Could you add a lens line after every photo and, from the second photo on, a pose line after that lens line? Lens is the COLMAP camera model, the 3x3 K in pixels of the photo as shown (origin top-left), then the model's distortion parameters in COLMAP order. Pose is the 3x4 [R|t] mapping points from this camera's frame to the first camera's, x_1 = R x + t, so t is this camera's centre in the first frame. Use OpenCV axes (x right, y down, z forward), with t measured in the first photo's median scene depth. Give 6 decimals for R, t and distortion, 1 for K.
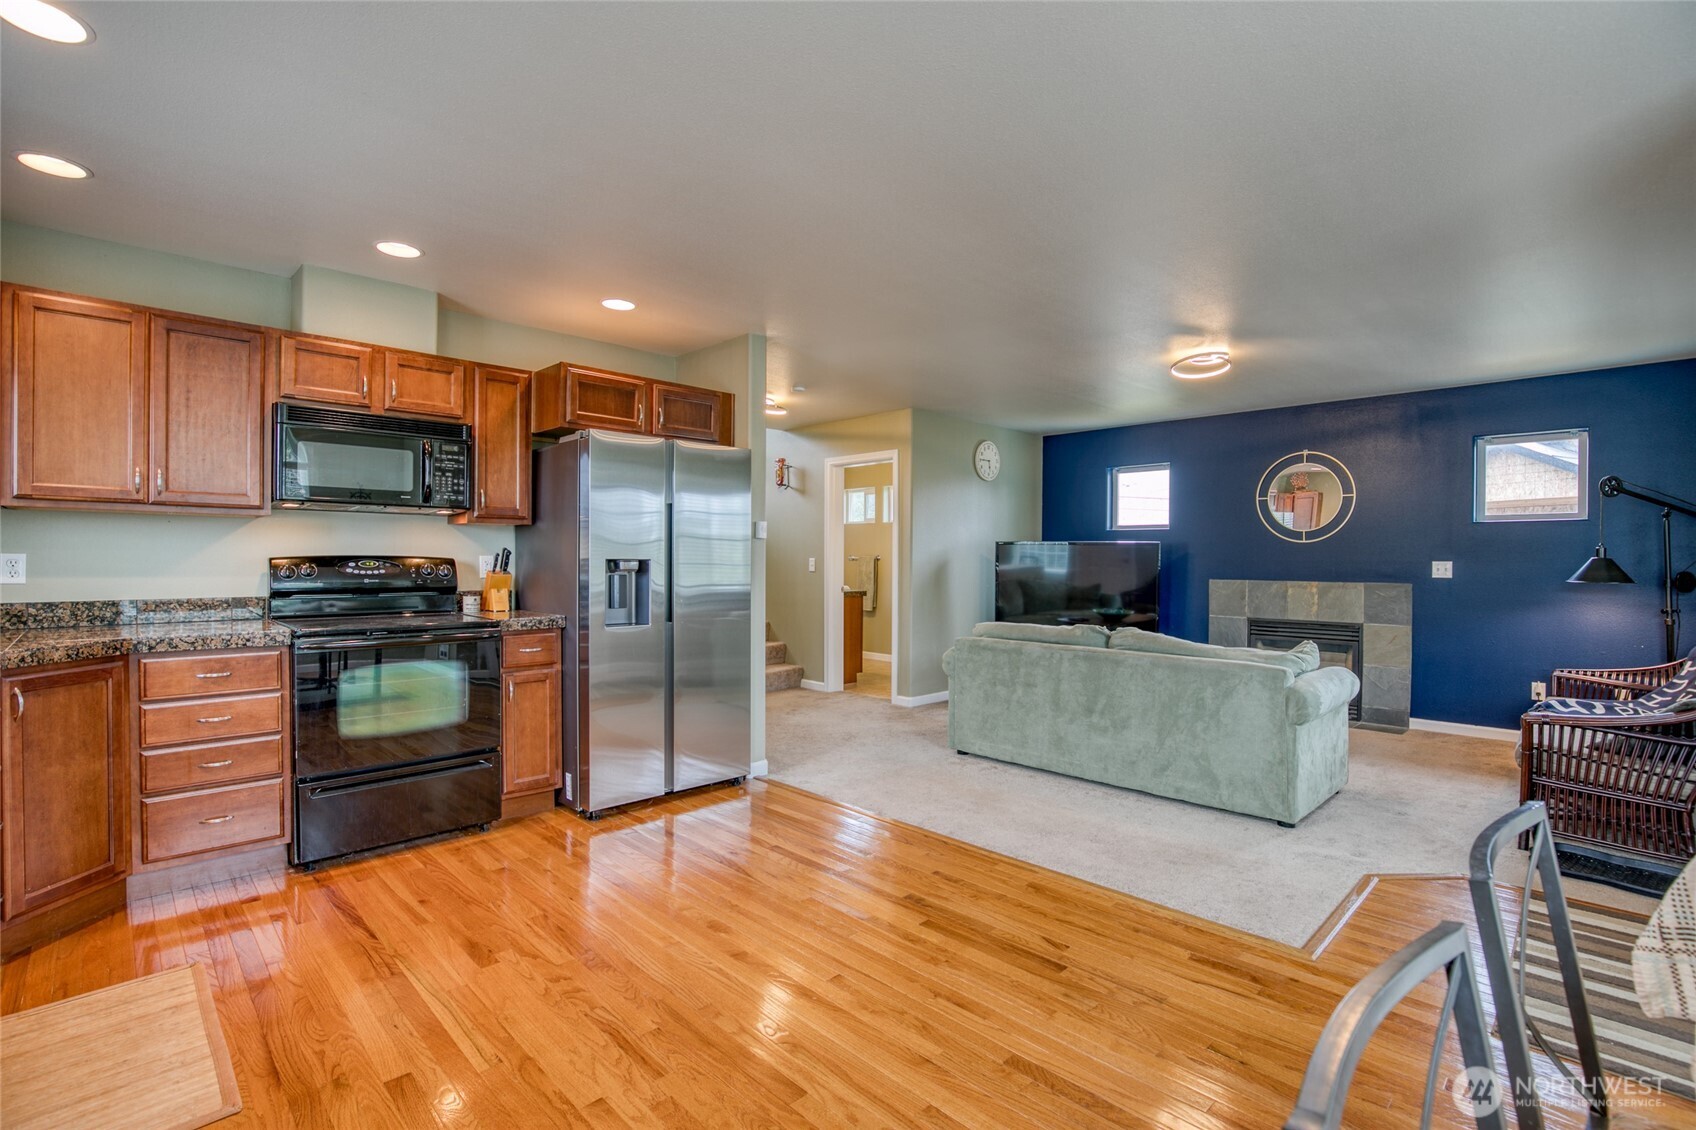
lens RADIAL K [[786.3, 0, 853.4], [0, 786.3, 561.9], [0, 0, 1]] dist [-0.037835, 0.006375]
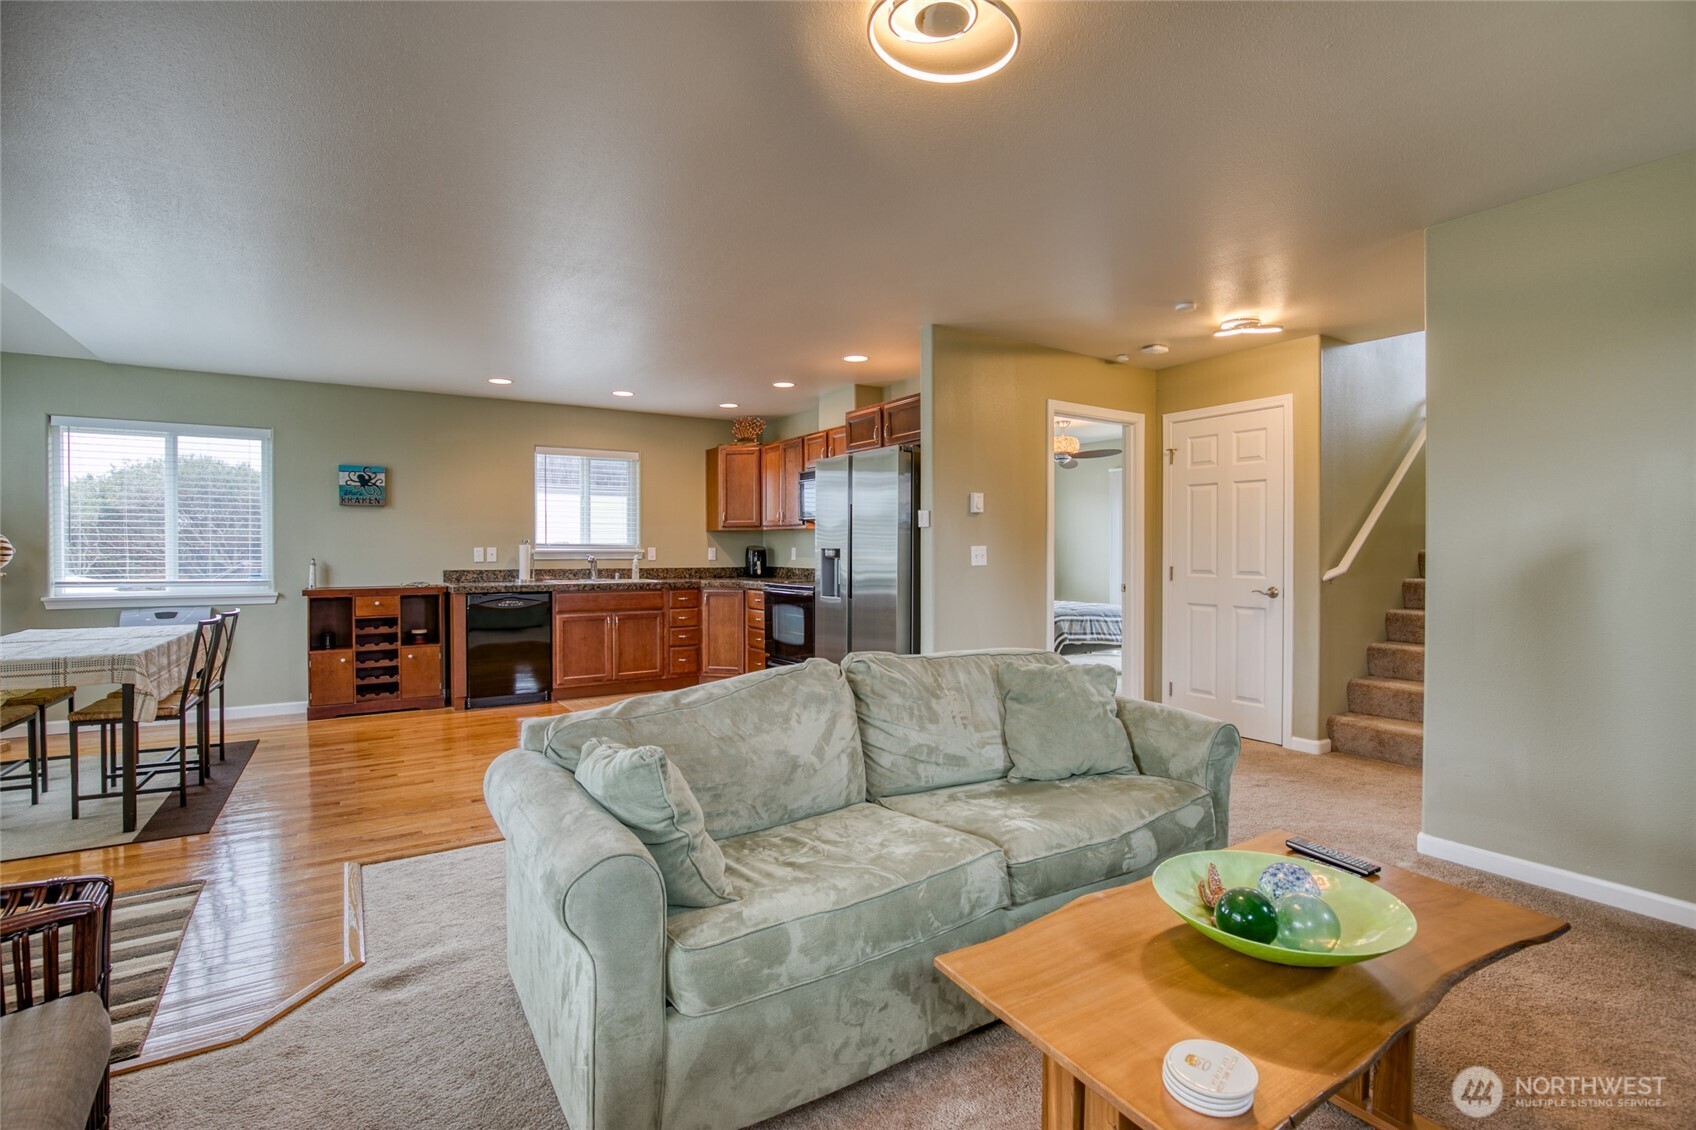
lens RADIAL K [[786.3, 0, 847.4], [0, 786.3, 552.4], [0, 0, 1]] dist [-0.037835, 0.006375]
pose [[-0.208598, -0.001917, -0.978000, 0.974682], [-0.002808, 0.999995, -0.001361, 0.004855], [0.977997, 0.002462, -0.208602, 1.212804]]
